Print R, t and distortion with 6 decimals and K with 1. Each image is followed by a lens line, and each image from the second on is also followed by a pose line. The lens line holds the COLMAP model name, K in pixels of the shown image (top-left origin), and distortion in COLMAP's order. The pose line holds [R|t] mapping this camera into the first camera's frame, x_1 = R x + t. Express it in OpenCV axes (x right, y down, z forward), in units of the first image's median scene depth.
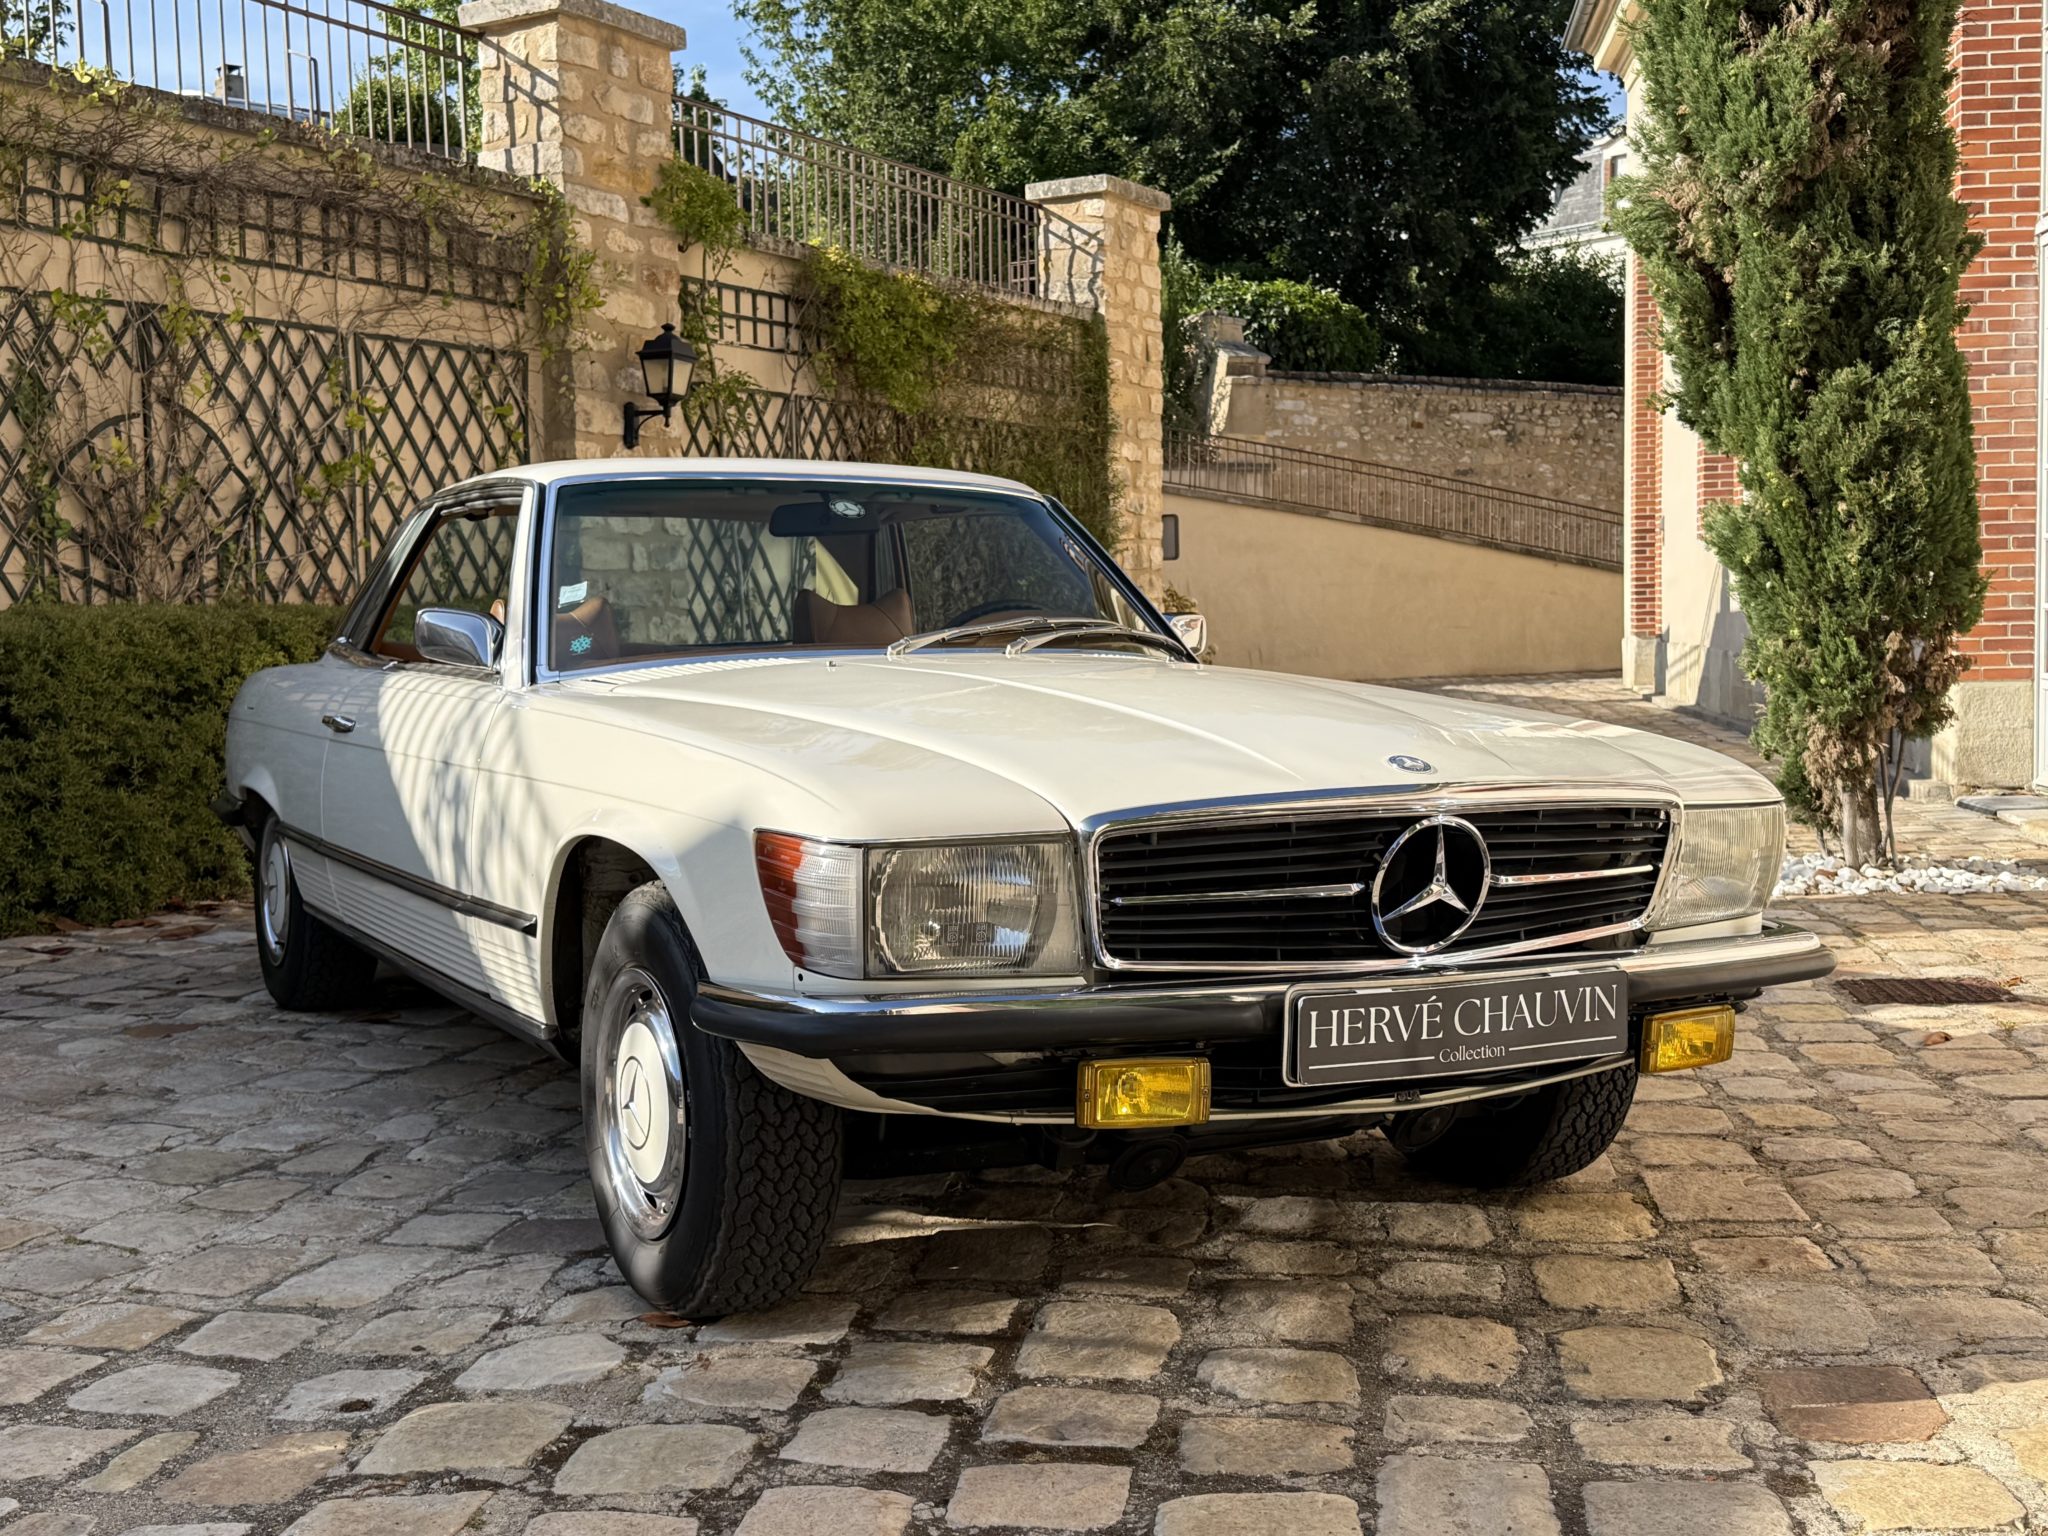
lens RADIAL K [[2317.7, 0, 1020.6], [0, 2317.7, 774.1], [0, 0, 1]] dist [0.212054, -0.503002]
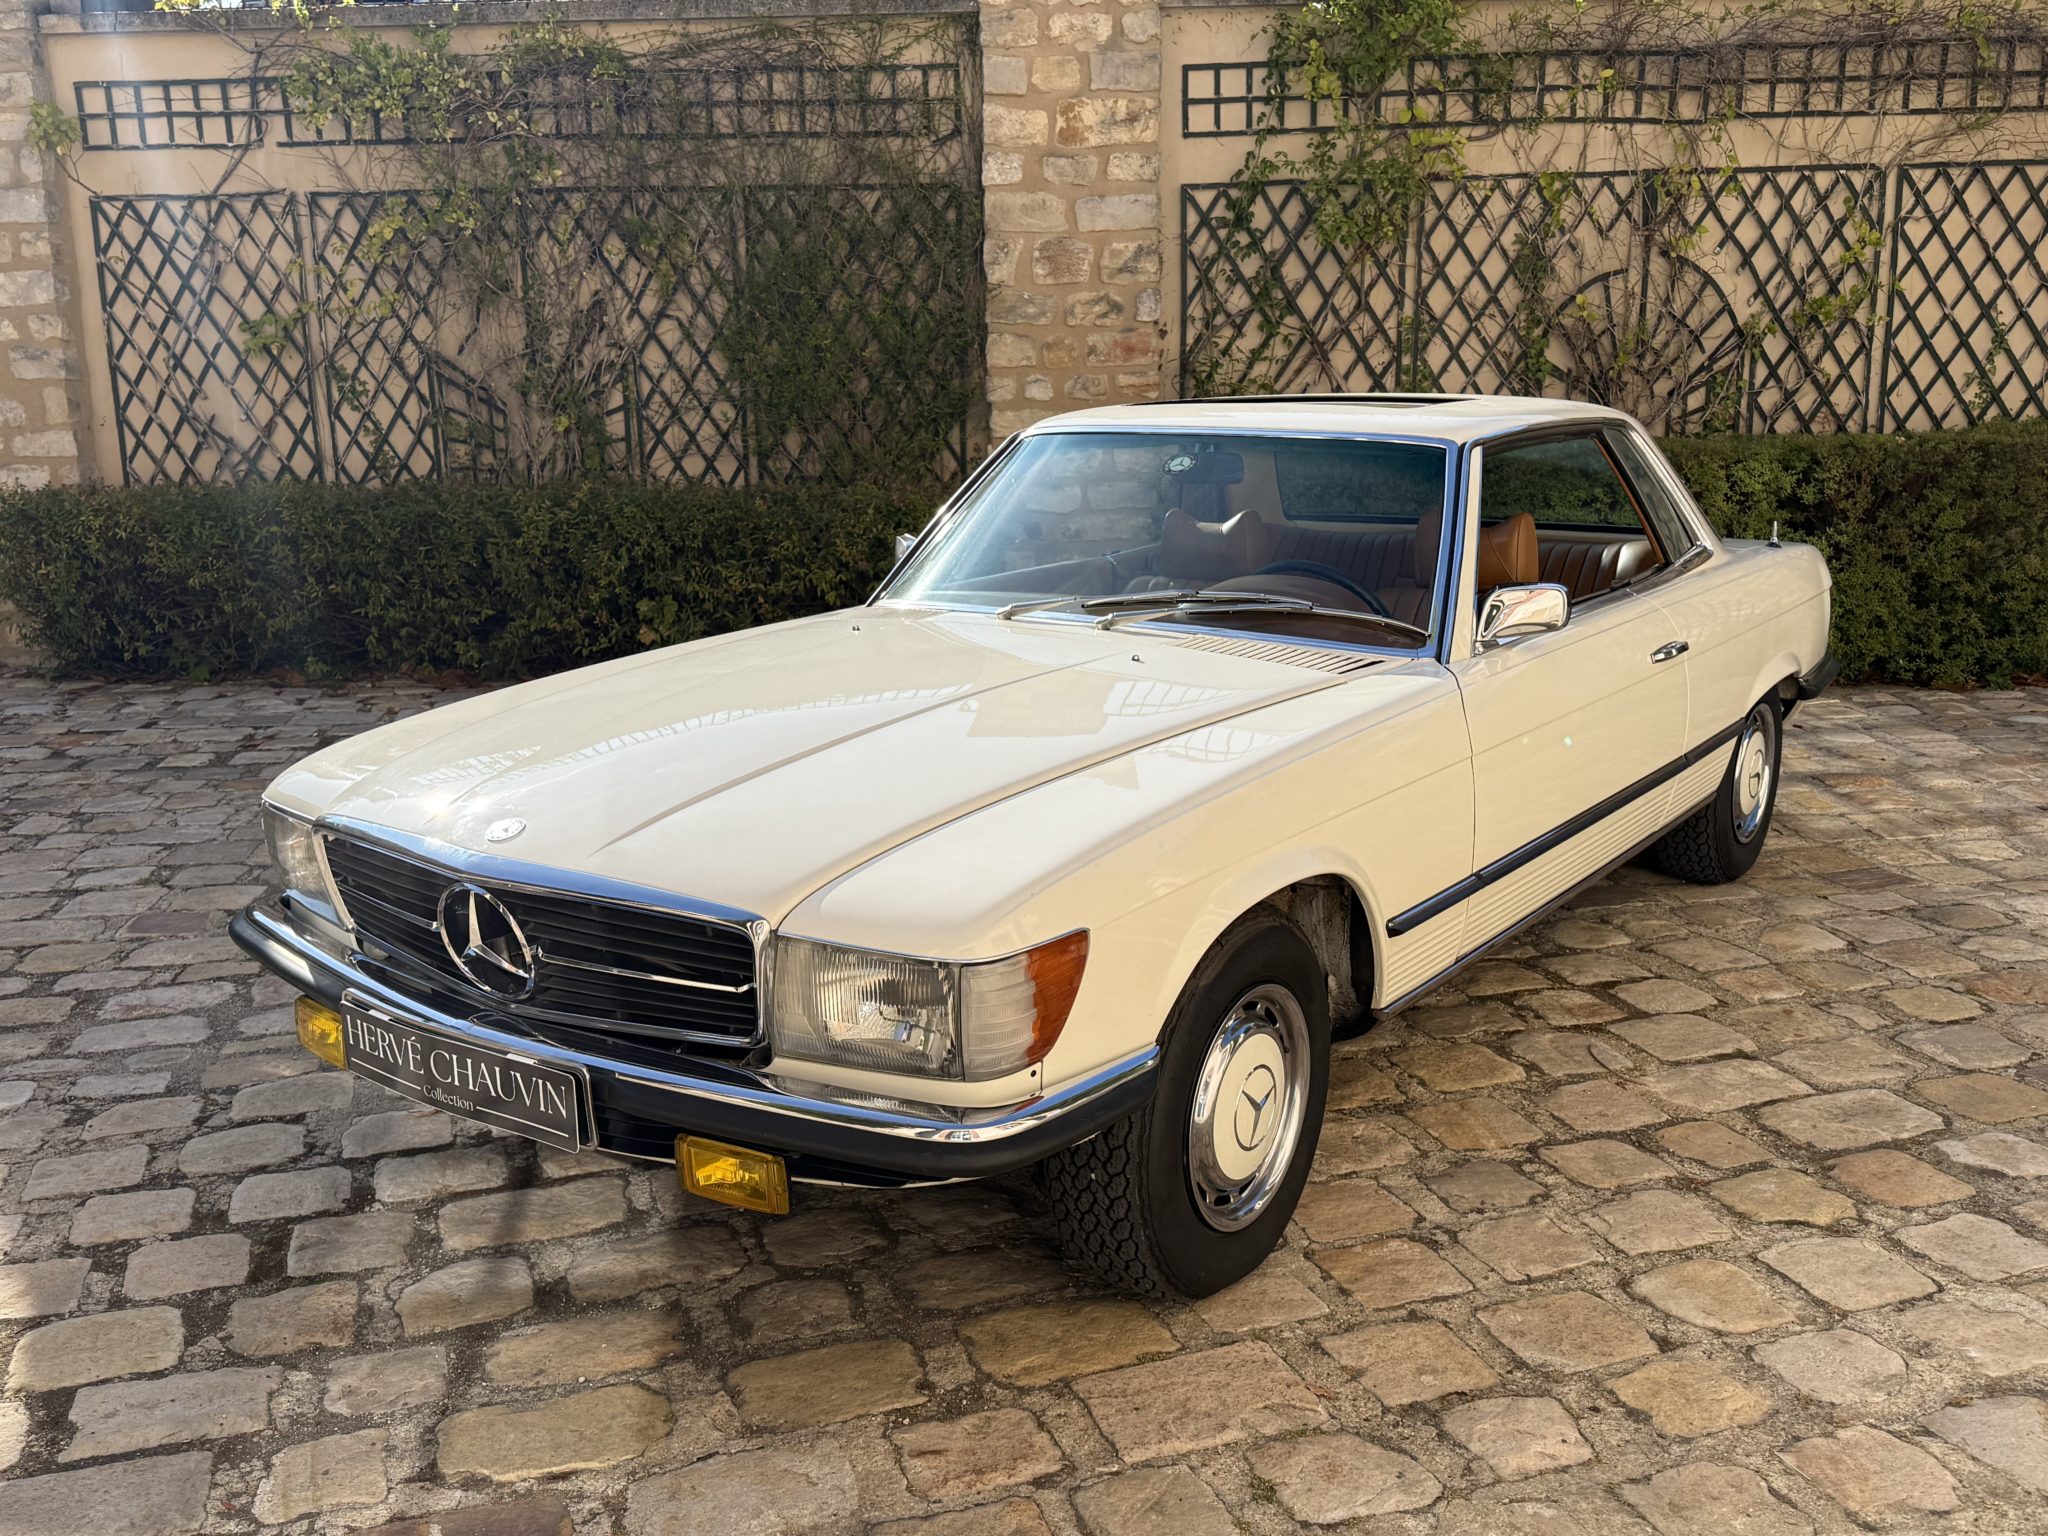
lens RADIAL K [[1855.4, 0, 1013.9], [0, 1855.4, 781.8], [0, 0, 1]] dist [0.019966, -0.013720]
pose [[0.441660, 0.207593, -0.872836, 0.362117], [-0.053307, 0.977216, 0.205445, -0.076194], [0.895598, -0.044208, 0.442663, 0.297776]]
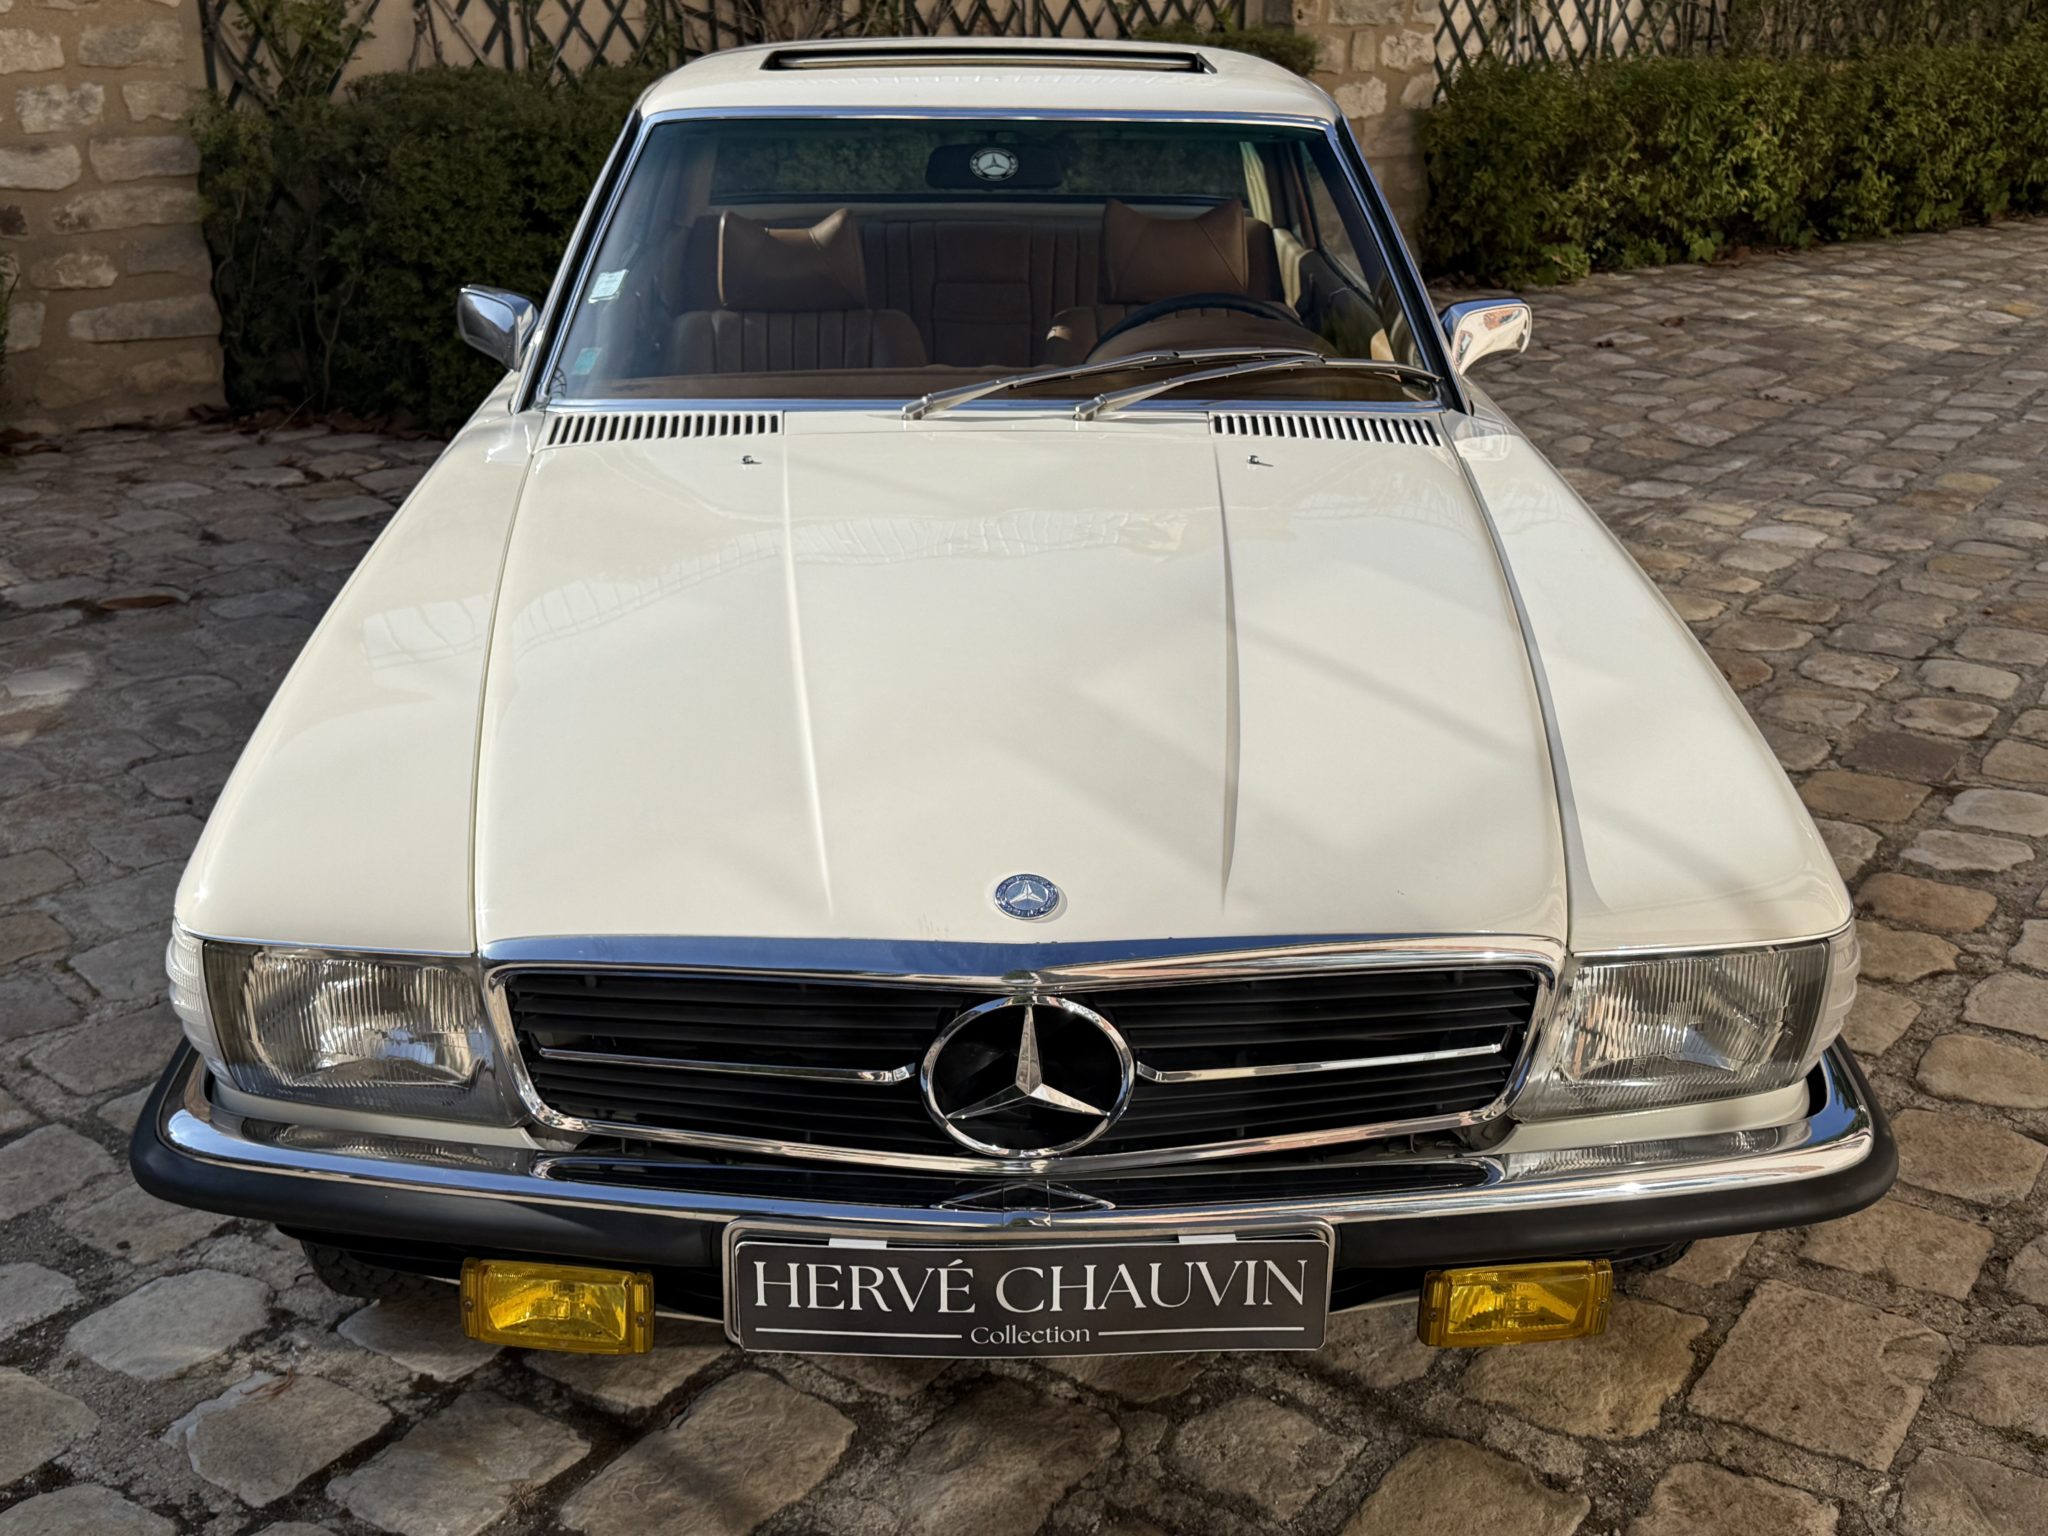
lens RADIAL K [[2317.7, 0, 1020.6], [0, 2317.7, 774.1], [0, 0, 1]] dist [0.212054, -0.503002]
pose [[0.897640, 0.166443, -0.408092, 0.154136], [-0.038914, 0.952262, 0.302791, -0.085471], [0.439008, -0.255917, 0.861266, 0.155276]]
